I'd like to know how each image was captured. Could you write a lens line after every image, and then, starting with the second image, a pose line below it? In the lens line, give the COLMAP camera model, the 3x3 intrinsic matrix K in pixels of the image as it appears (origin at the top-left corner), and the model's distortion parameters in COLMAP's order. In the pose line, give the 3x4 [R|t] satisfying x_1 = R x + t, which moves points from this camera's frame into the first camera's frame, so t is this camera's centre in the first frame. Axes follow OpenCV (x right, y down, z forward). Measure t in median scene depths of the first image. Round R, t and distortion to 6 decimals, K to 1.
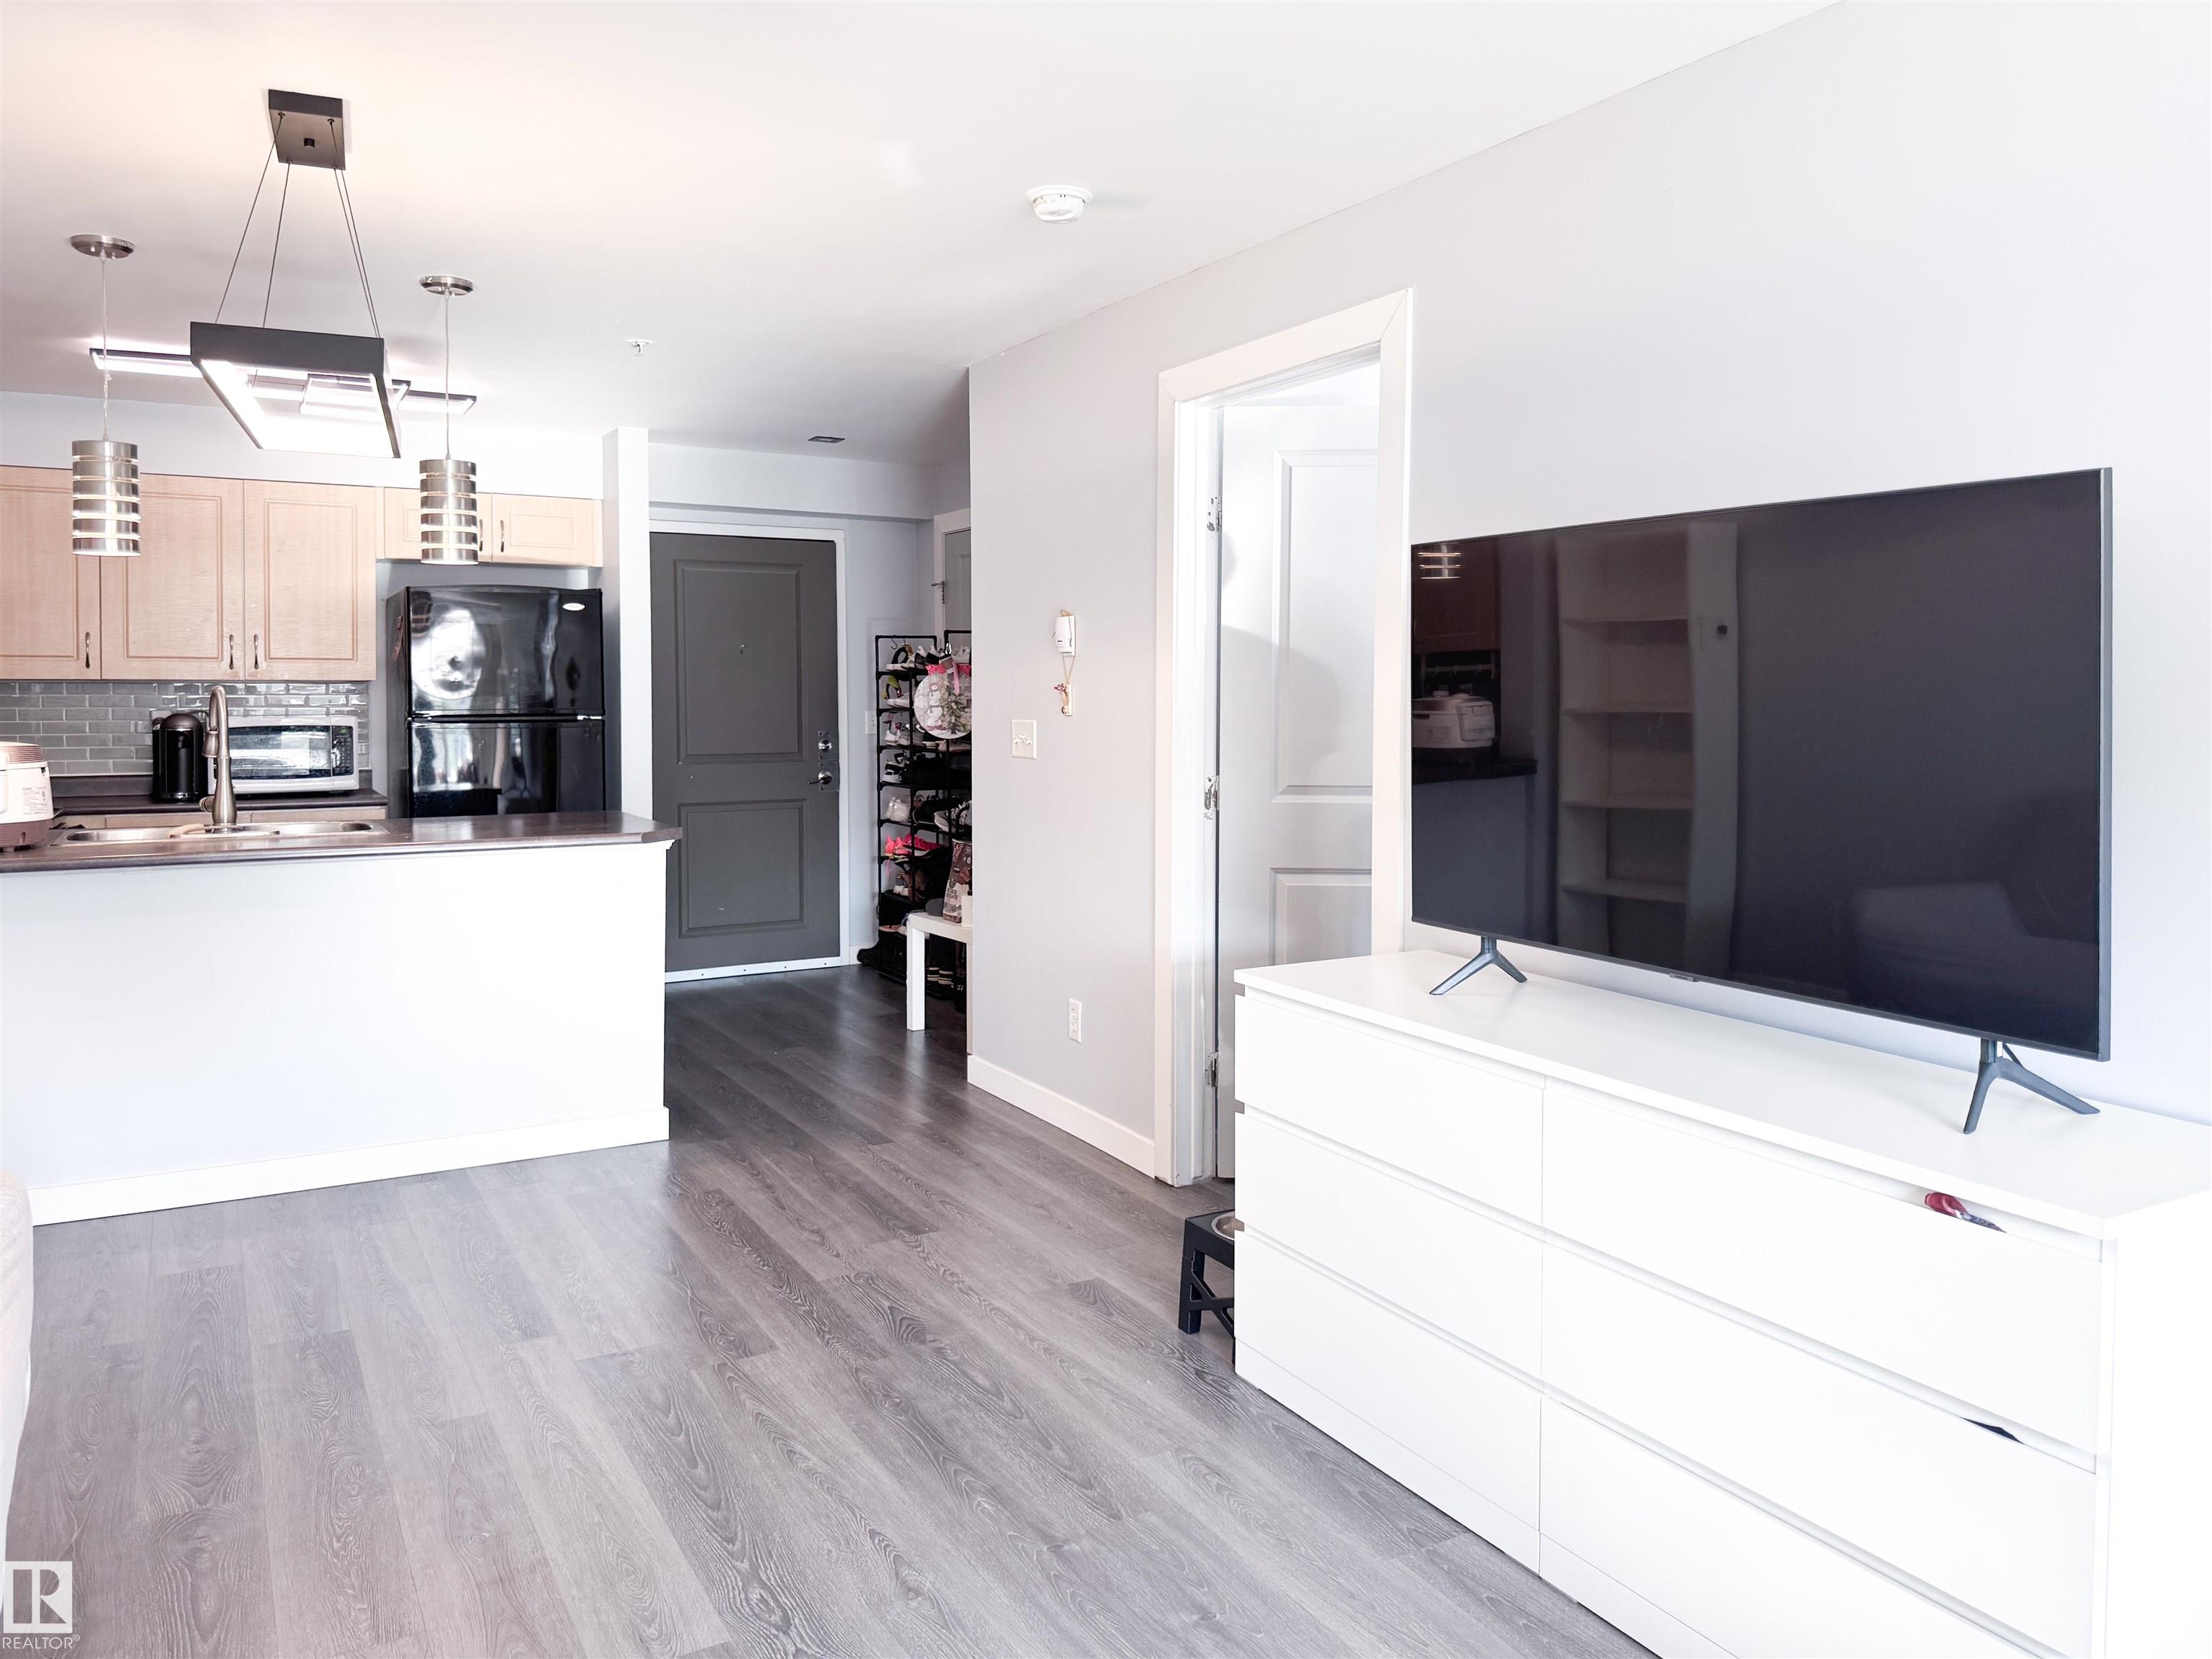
lens RADIAL K [[1582.2, 0, 1170.5], [0, 1582.2, 743.9], [0, 0, 1]] dist [0.039118, -0.098589]
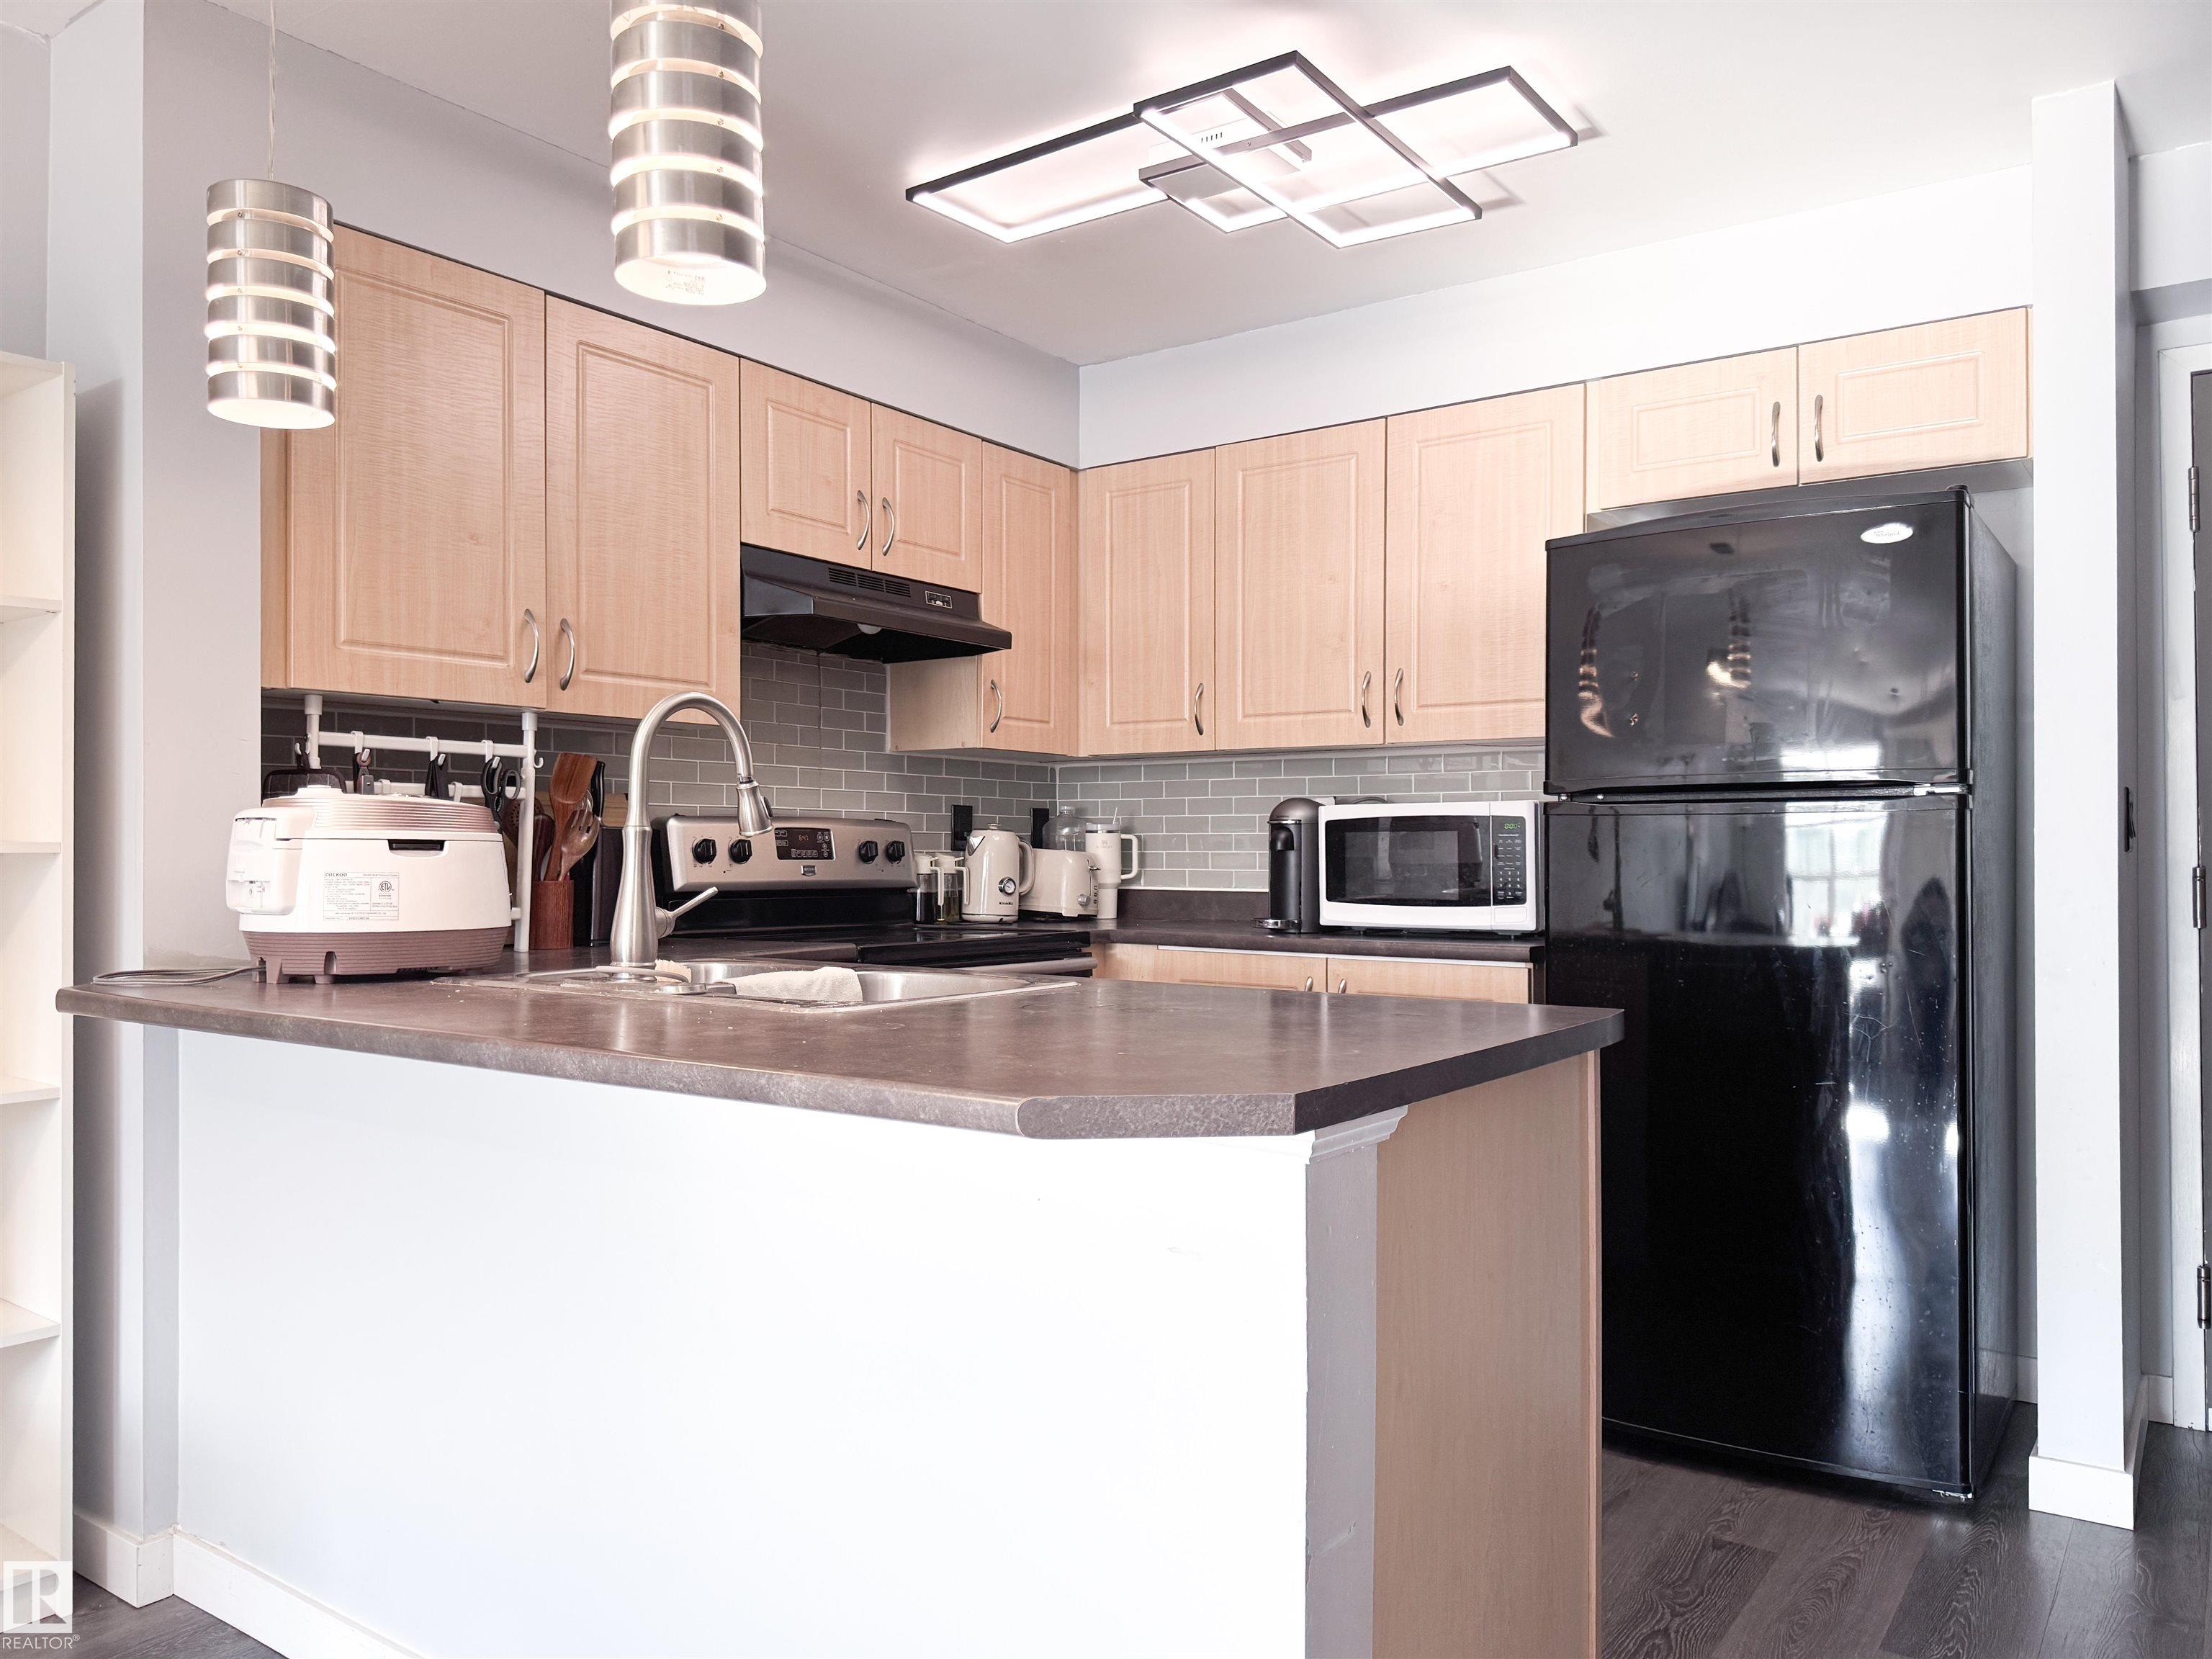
lens RADIAL K [[1604.6, 0, 1081.7], [0, 1604.6, 833.3], [0, 0, 1]] dist [0.097994, -0.152597]
pose [[0.390071, -0.010161, -0.920729, -0.054406], [-0.028983, 0.999308, -0.023307, 0.011759], [0.920328, 0.035777, 0.389507, 0.619560]]
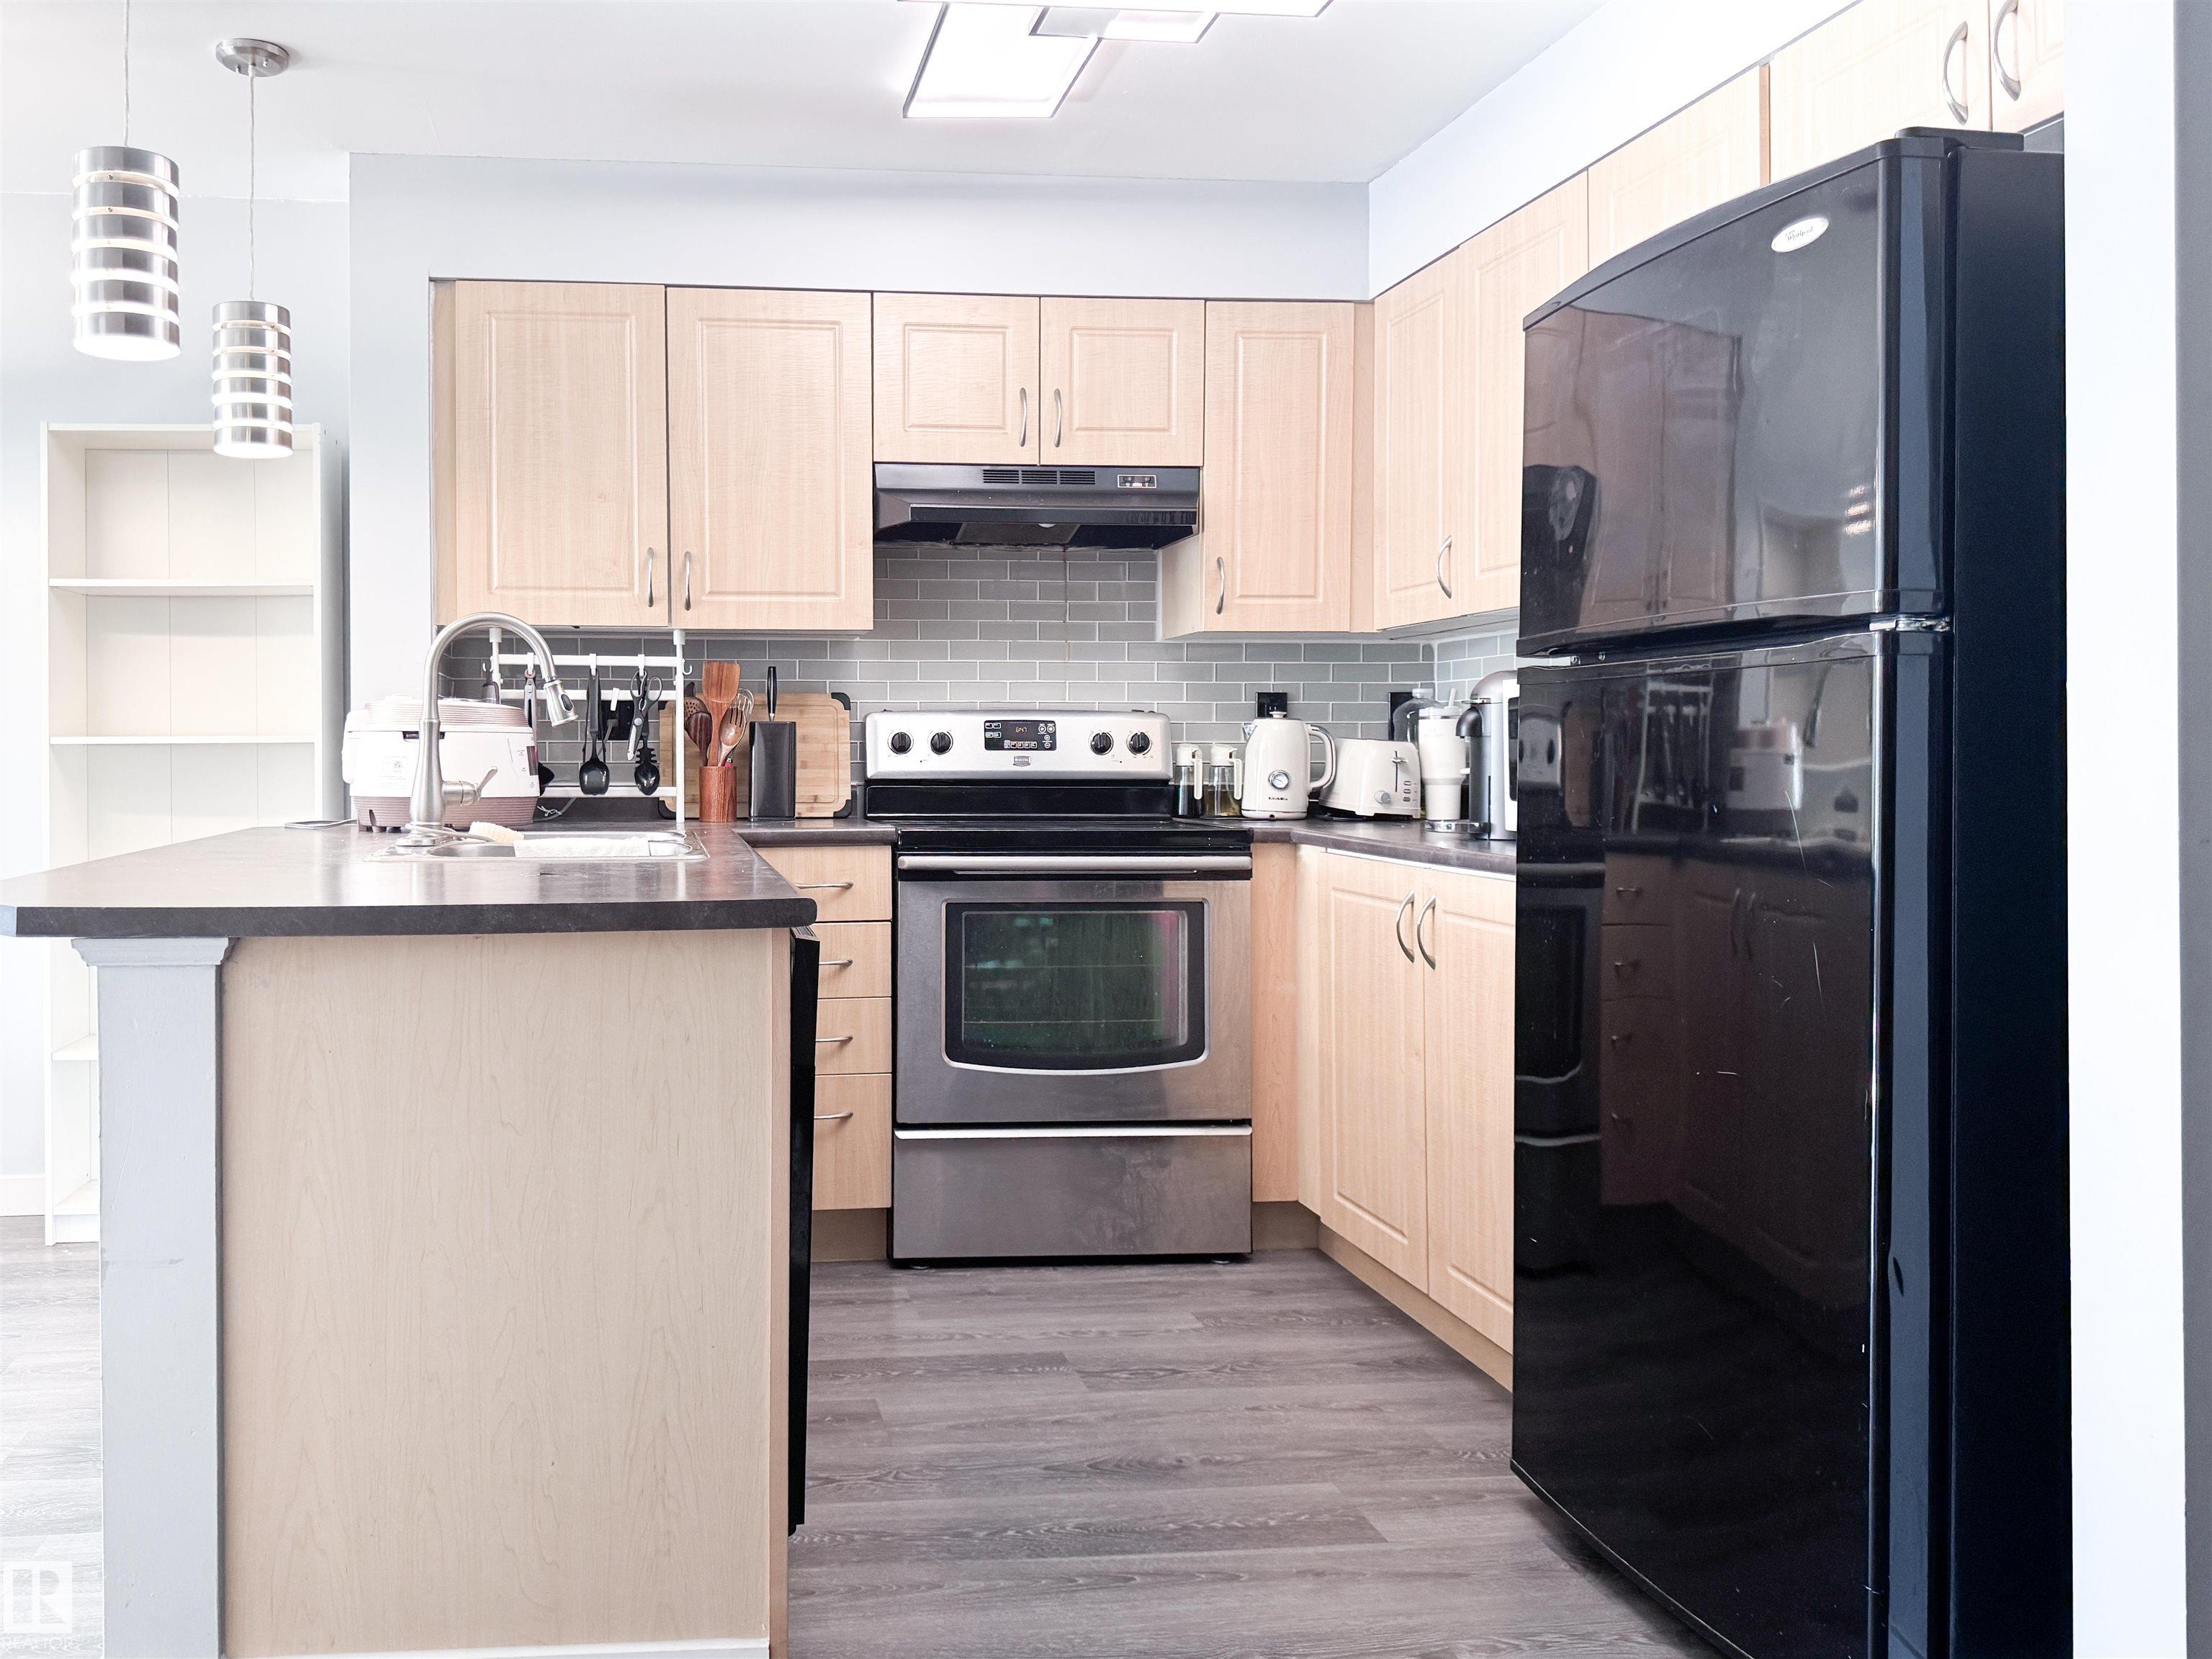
lens RADIAL K [[1662.5, 0, 802.9], [0, 1662.5, 771.3], [0, 0, 1]] dist [0.117080, -0.000543]
pose [[-0.420999, 0.008584, -0.907020, -0.024465], [-0.026120, 0.999426, 0.021582, 0.006952], [0.906685, 0.032777, -0.420533, 0.955740]]
